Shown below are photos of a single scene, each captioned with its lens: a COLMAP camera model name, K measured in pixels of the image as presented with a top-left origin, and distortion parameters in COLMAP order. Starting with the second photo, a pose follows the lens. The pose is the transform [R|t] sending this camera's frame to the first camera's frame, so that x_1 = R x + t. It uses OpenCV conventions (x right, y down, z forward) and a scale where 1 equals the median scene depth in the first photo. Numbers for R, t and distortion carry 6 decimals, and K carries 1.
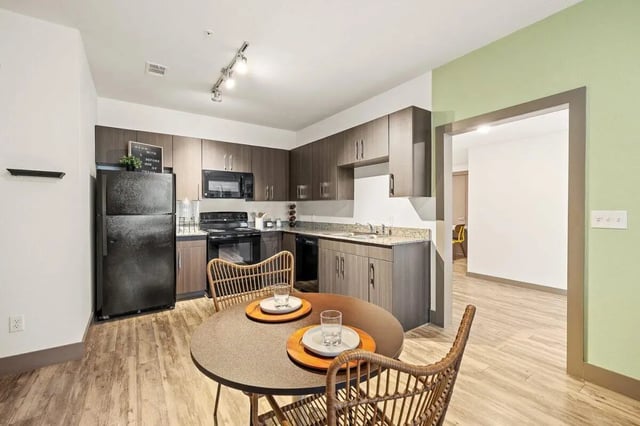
lens RADIAL K [[268.7, 0, 316.1], [0, 268.7, 210.5], [0, 0, 1]] dist [0.004268, -0.000101]
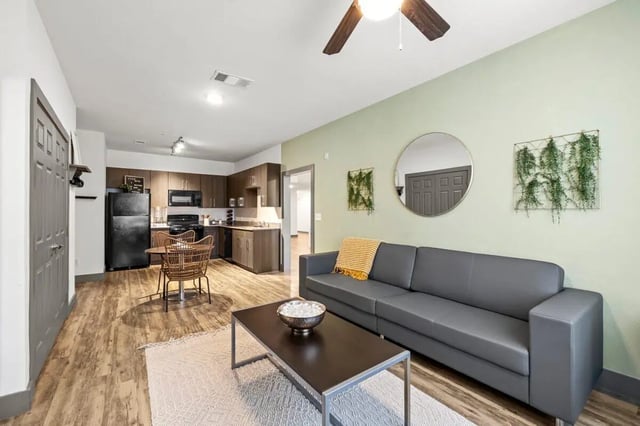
lens RADIAL K [[268.7, 0, 316.1], [0, 268.7, 210.5], [0, 0, 1]] dist [0.004268, -0.000101]
pose [[0.999564, 0.001746, 0.029481, 0.496157], [-0.001281, 0.999874, -0.015791, 0.005455], [-0.029505, 0.015746, 0.999441, -0.779499]]
